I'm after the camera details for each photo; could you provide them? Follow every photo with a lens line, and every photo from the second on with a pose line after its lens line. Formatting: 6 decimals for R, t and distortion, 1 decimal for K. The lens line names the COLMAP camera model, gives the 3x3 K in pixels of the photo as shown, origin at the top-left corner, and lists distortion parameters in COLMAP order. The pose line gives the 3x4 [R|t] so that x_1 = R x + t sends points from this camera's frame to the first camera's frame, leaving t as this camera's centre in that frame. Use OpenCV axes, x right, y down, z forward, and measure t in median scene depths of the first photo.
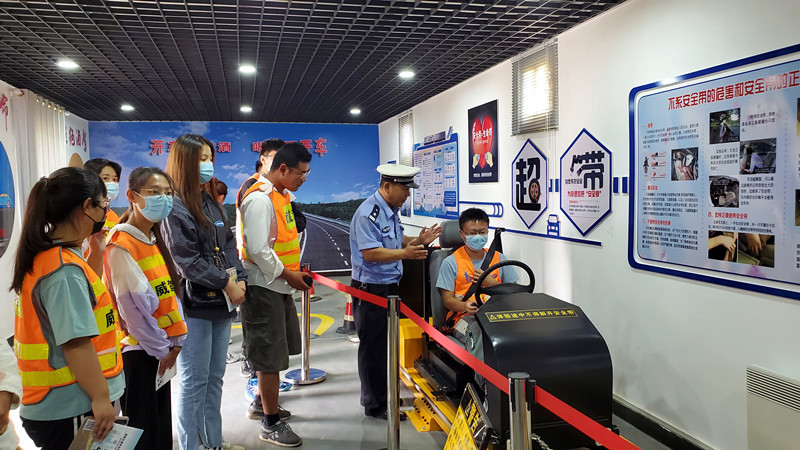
lens RADIAL K [[633.6, 0, 395.3], [0, 633.6, 219.8], [0, 0, 1]] dist [0.032572, -0.021968]
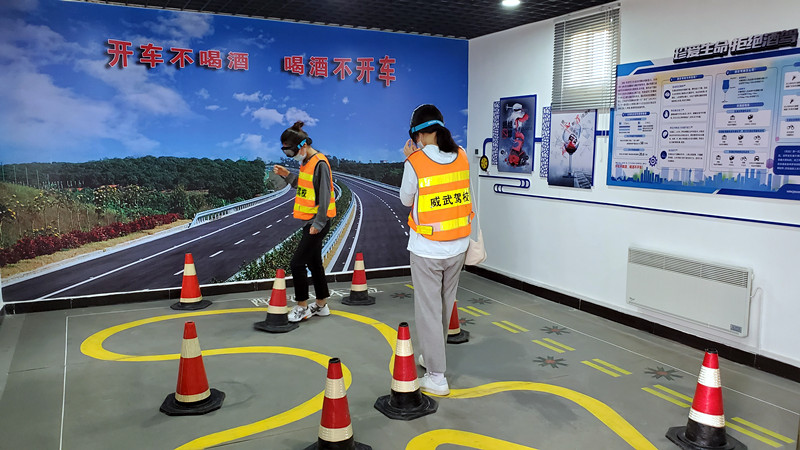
lens RADIAL K [[633.6, 0, 394.7], [0, 633.6, 225.5], [0, 0, 1]] dist [0.032572, -0.021968]
pose [[0.974604, -0.003104, 0.223914, -0.553022], [-0.014166, 0.997047, 0.075479, -0.024656], [-0.223487, -0.076734, 0.971682, 0.841912]]
